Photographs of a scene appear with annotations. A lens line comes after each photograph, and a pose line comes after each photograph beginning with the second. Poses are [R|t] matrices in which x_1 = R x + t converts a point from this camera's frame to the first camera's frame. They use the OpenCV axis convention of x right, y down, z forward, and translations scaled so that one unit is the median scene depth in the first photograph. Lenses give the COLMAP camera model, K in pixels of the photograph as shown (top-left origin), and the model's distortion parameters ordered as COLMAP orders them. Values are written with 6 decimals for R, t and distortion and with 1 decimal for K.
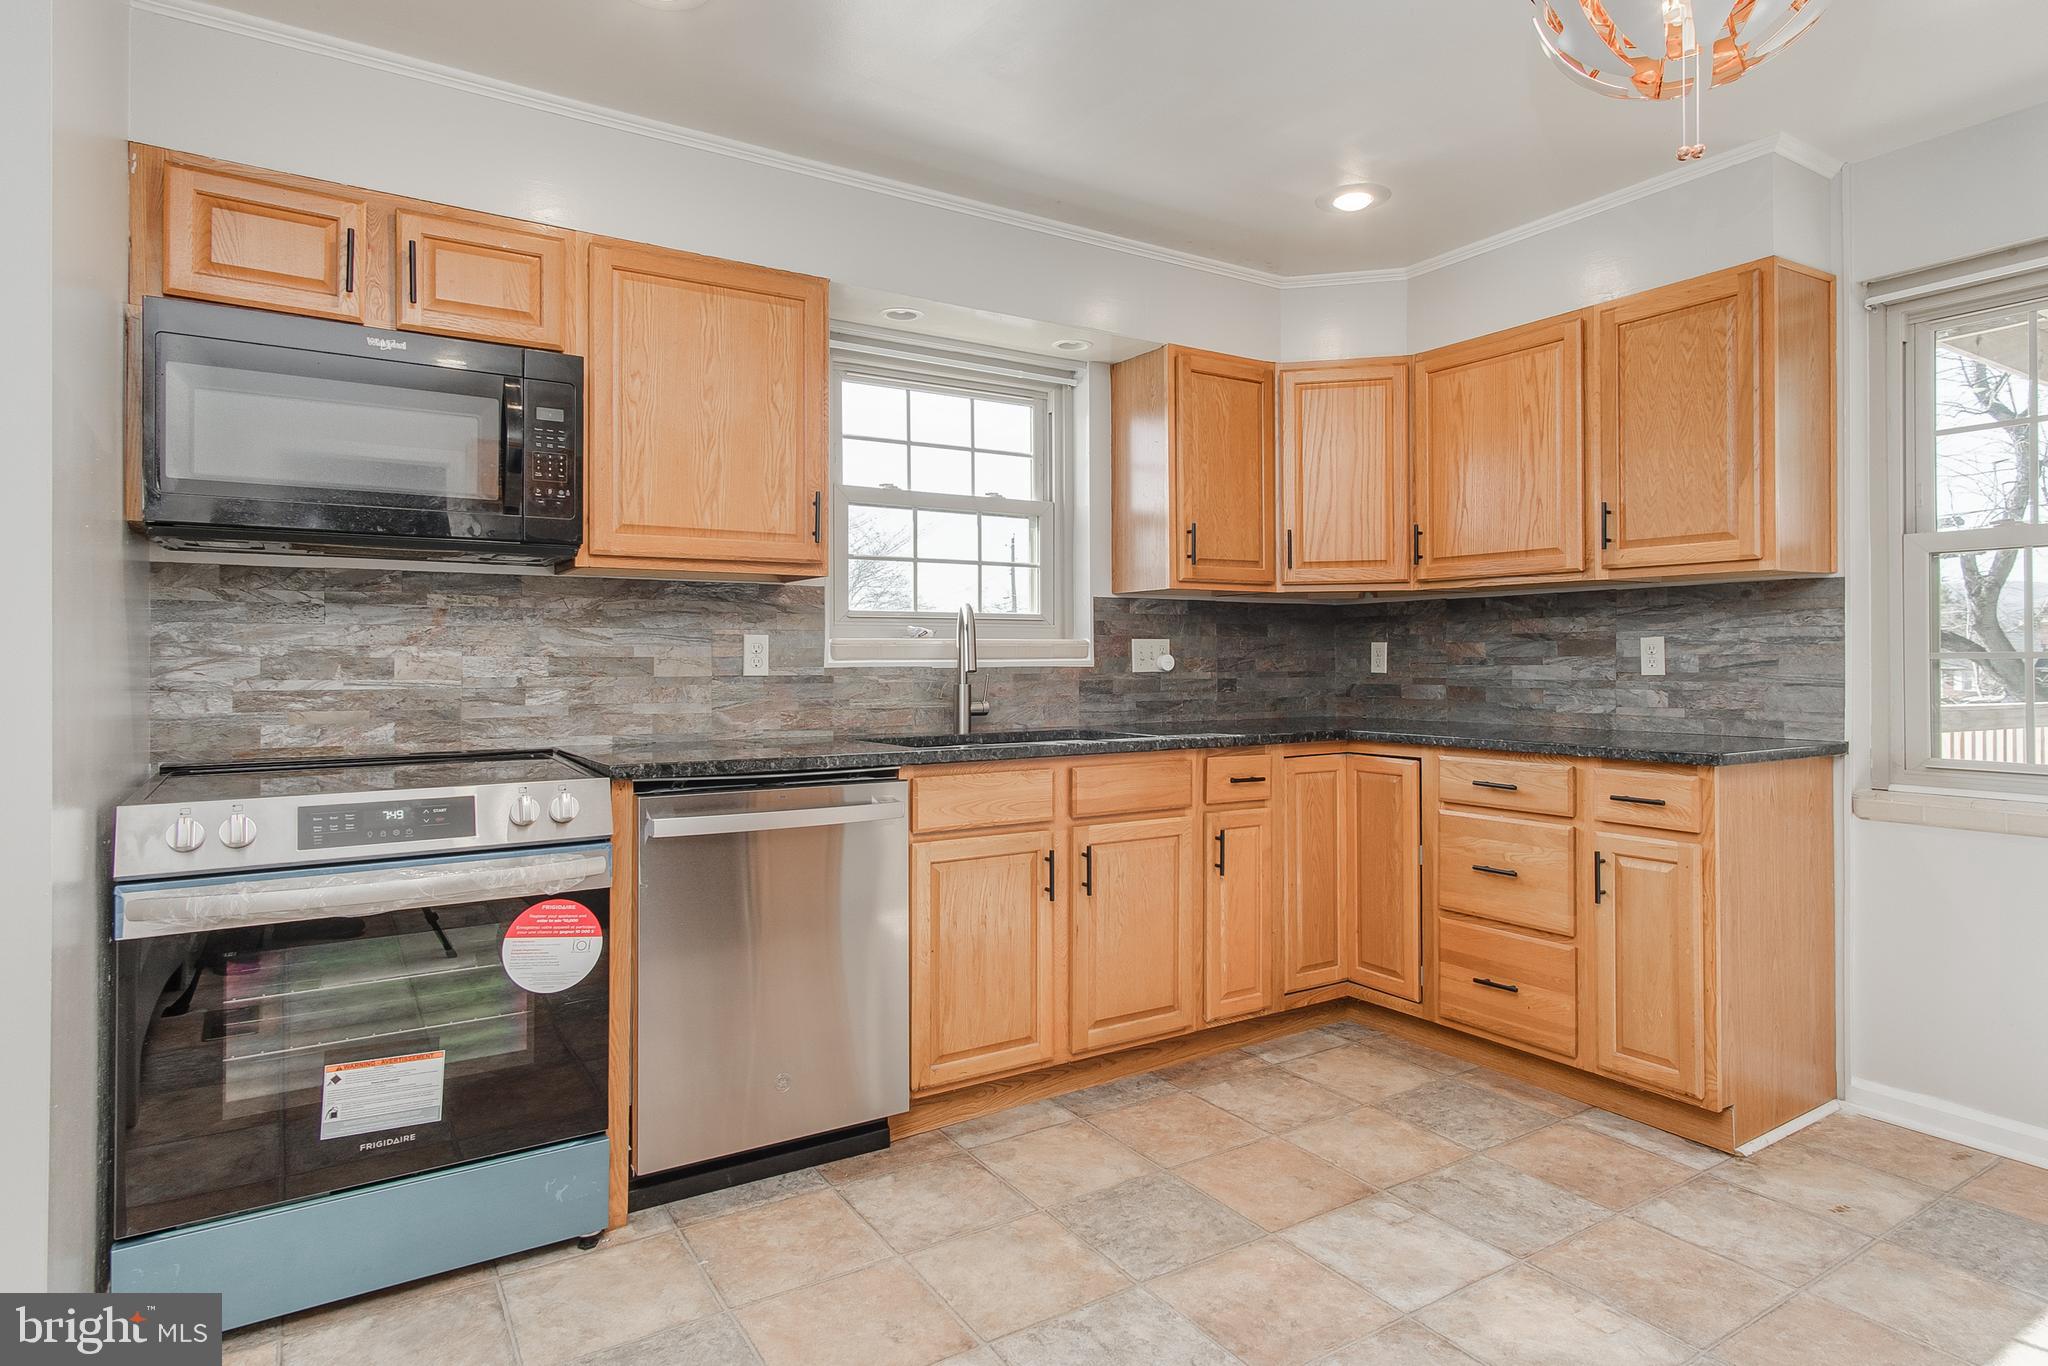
lens RADIAL K [[1119.4, 0, 1026.4], [0, 1119.4, 649.7], [0, 0, 1]] dist [0.004282, 0.000672]
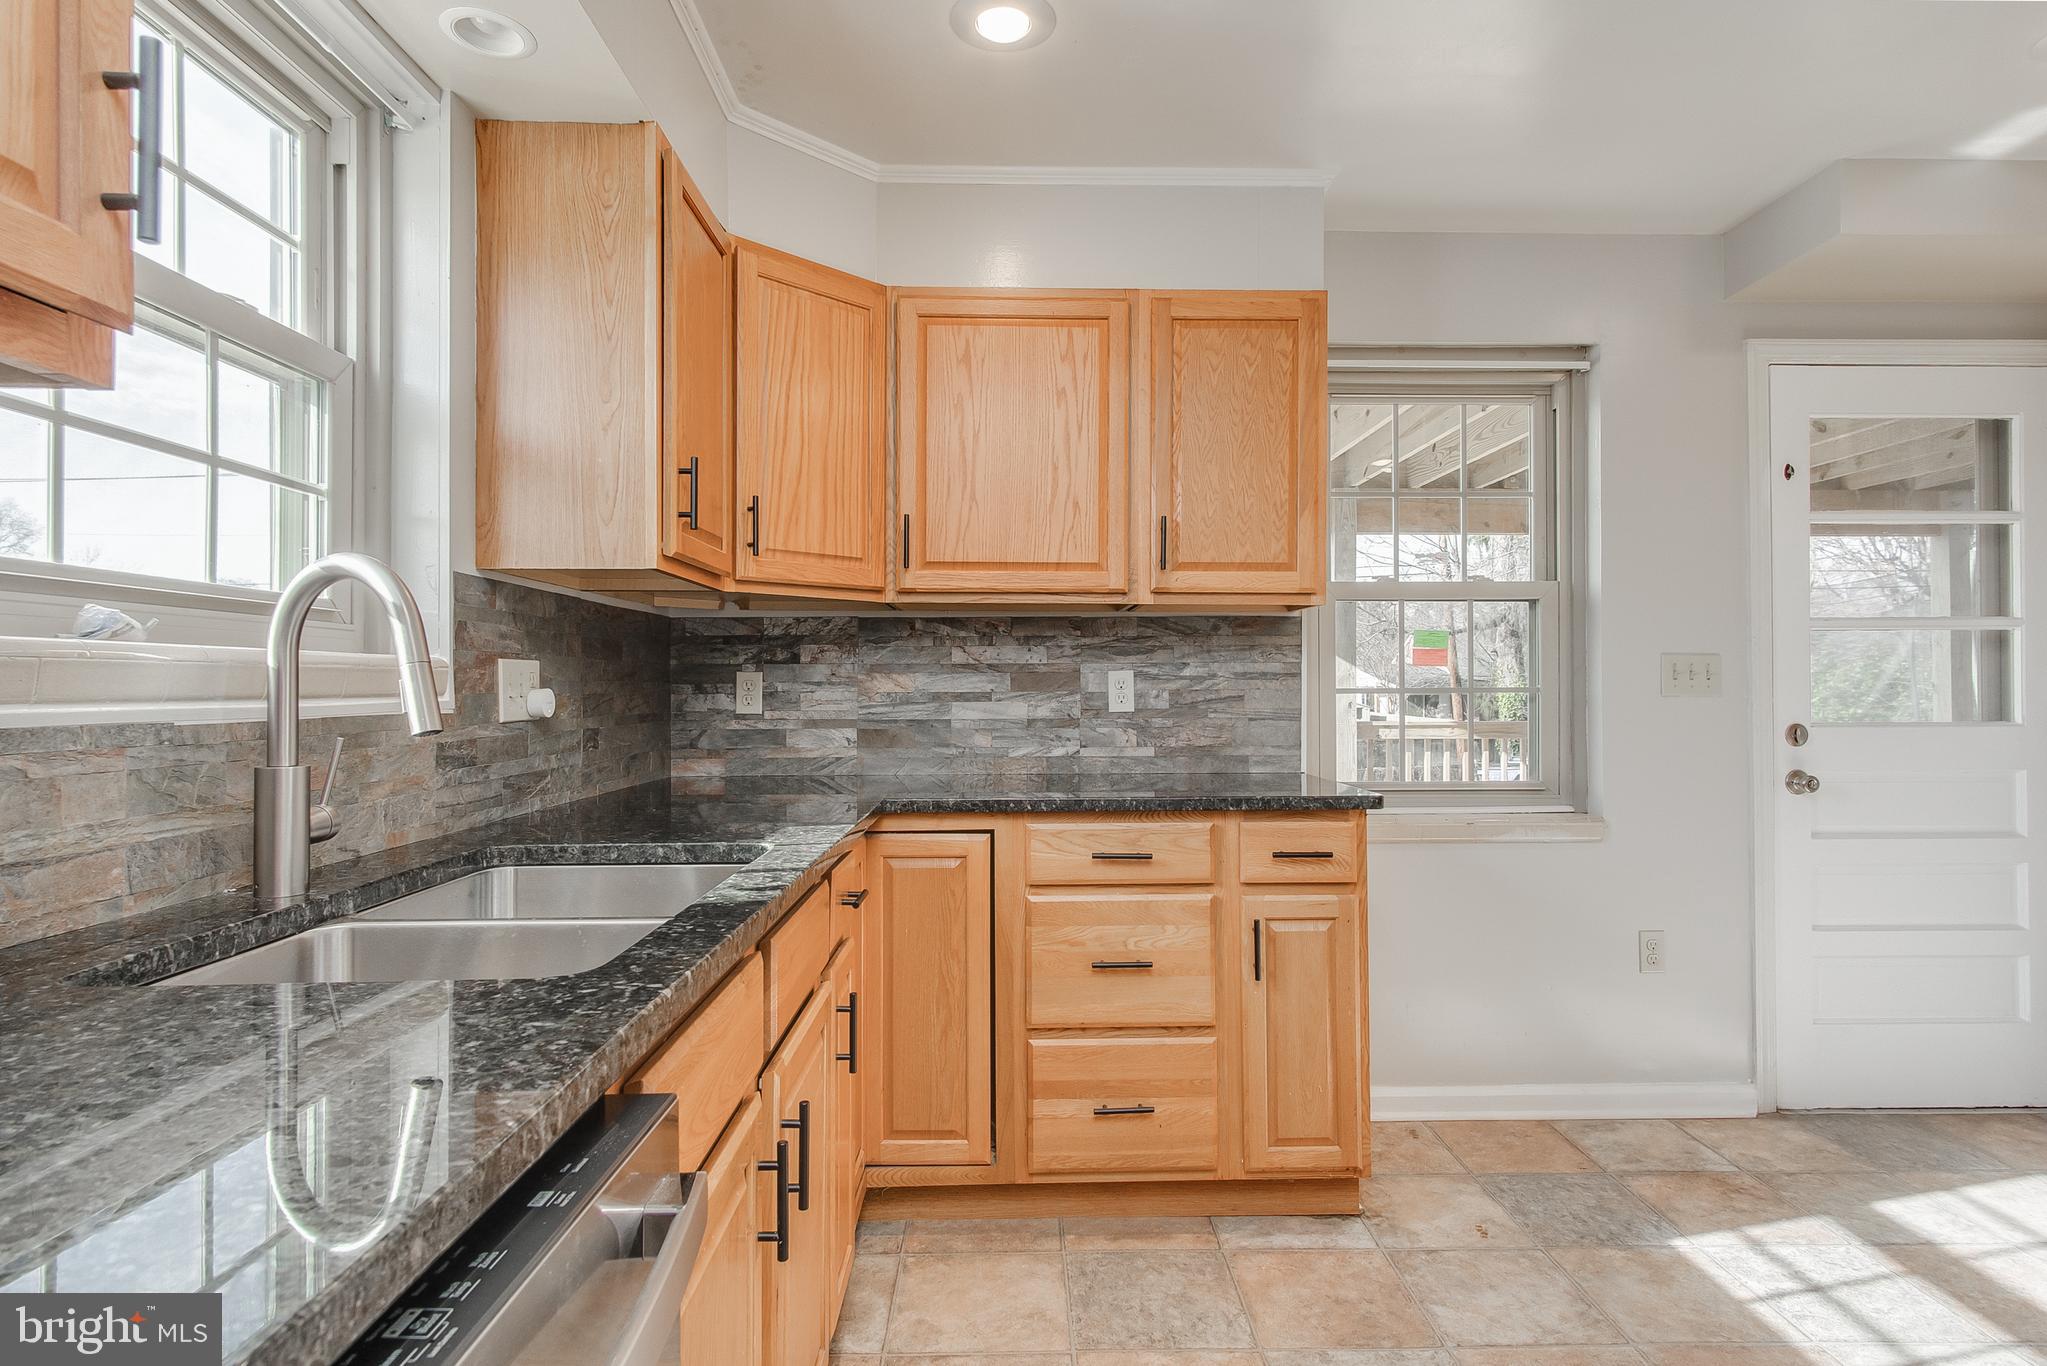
lens RADIAL K [[1098.8, 0, 1031.0], [0, 1098.8, 676.6], [0, 0, 1]] dist [0.004472, 0.001985]
pose [[0.513149, 0.010633, 0.858234, -0.269799], [-0.006603, 0.999943, -0.008440, 0.001933], [-0.858274, -0.001336, 0.513190, 0.637889]]
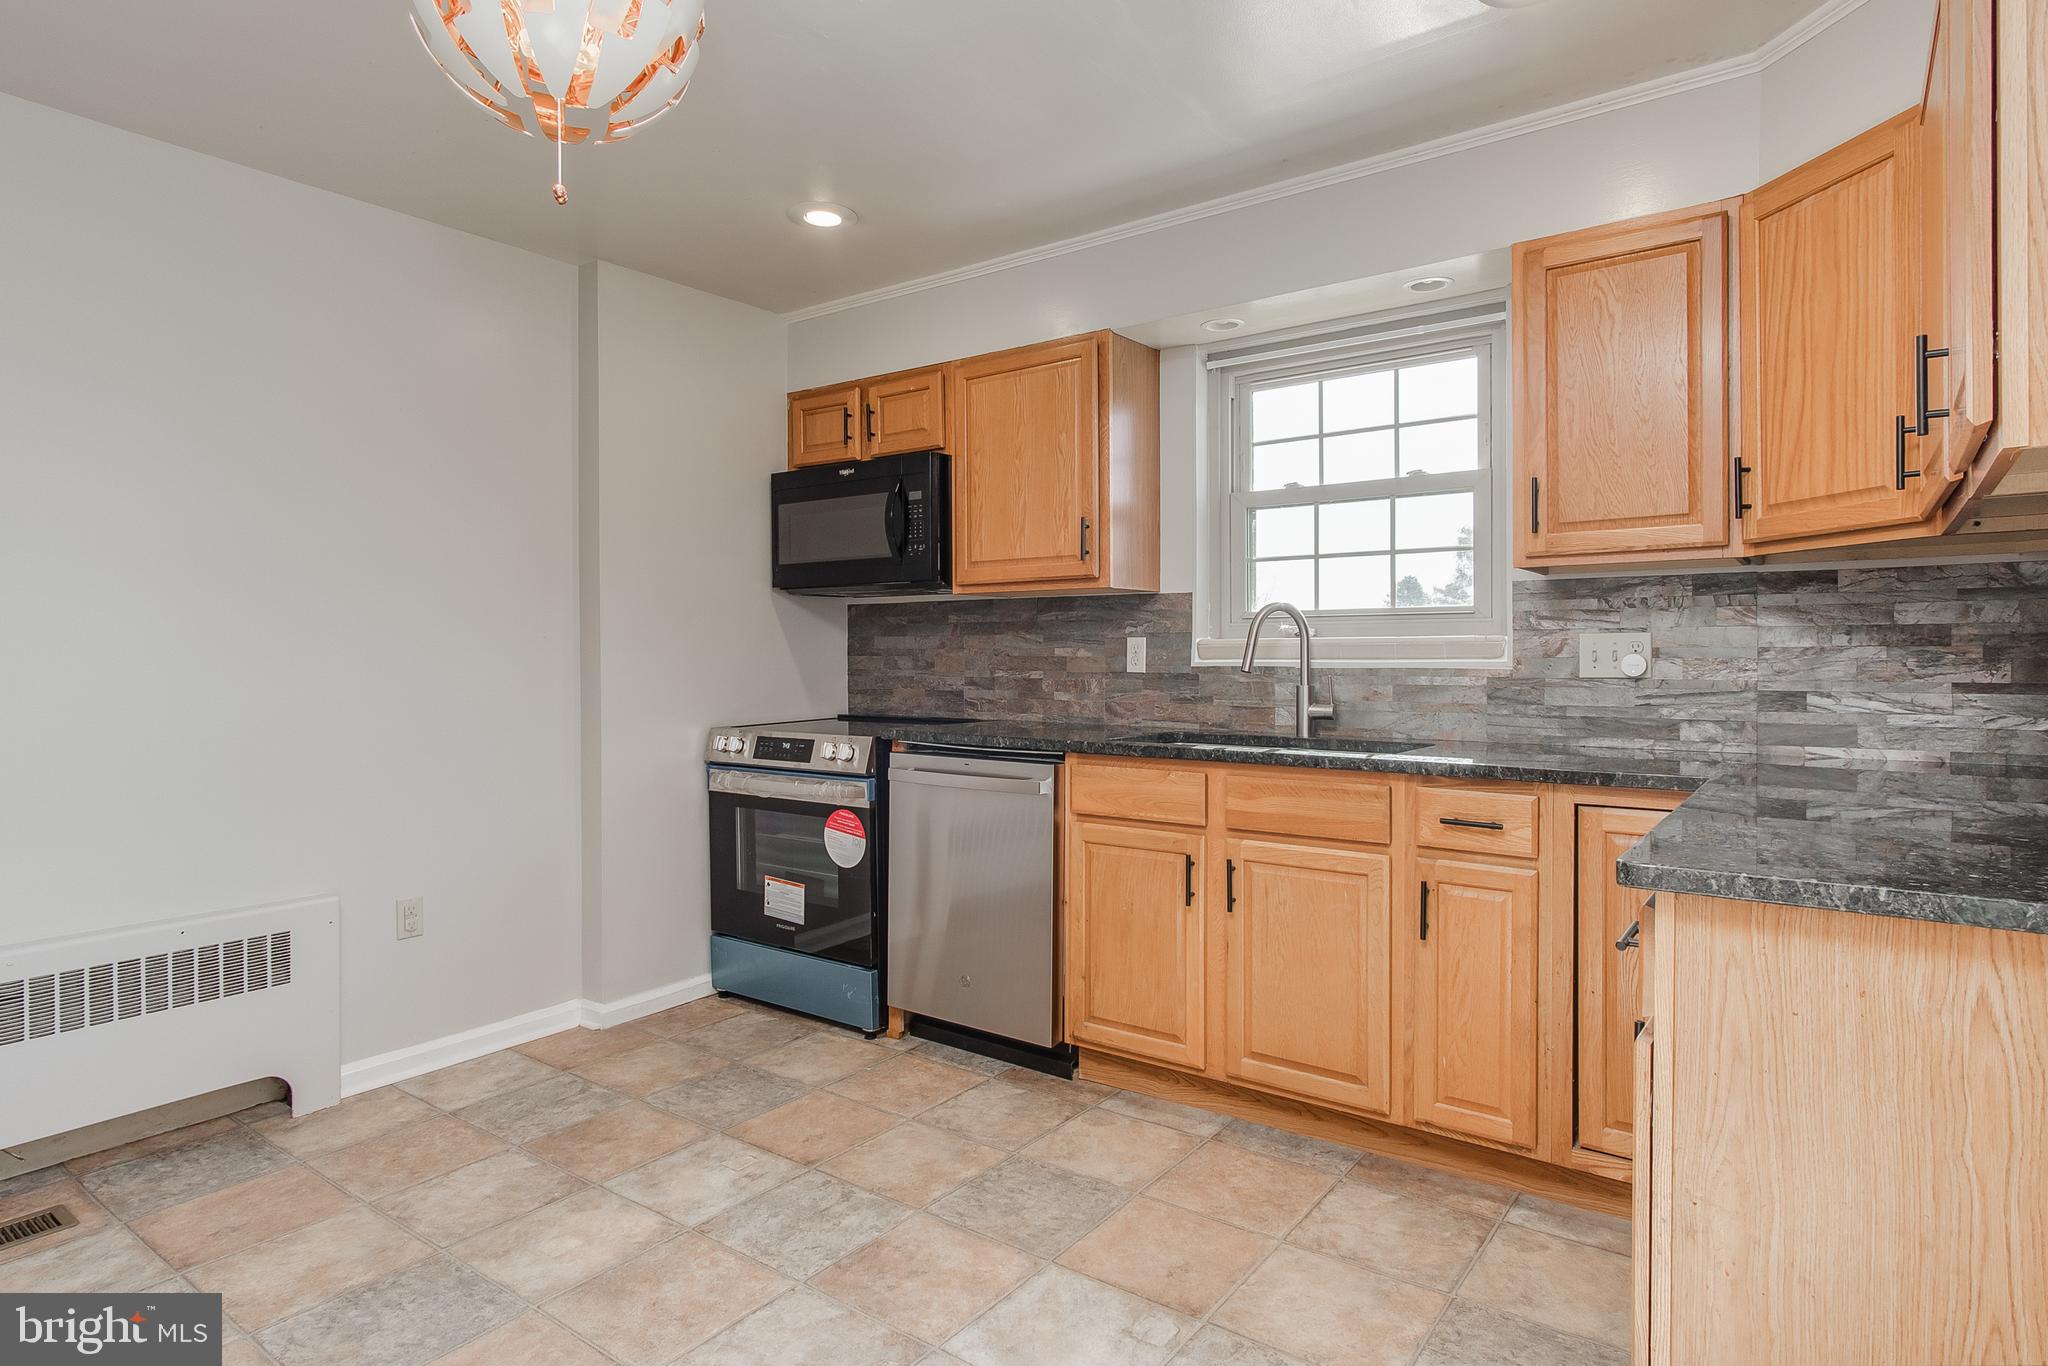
lens RADIAL K [[1104.5, 0, 1024.5], [0, 1104.5, 663.4], [0, 0, 1]] dist [0.002101, 0.000367]
pose [[0.364349, 0.009148, -0.931217, 0.796481], [0.007570, 0.999890, 0.012785, -0.002087], [0.931232, -0.011707, 0.364240, 0.470316]]
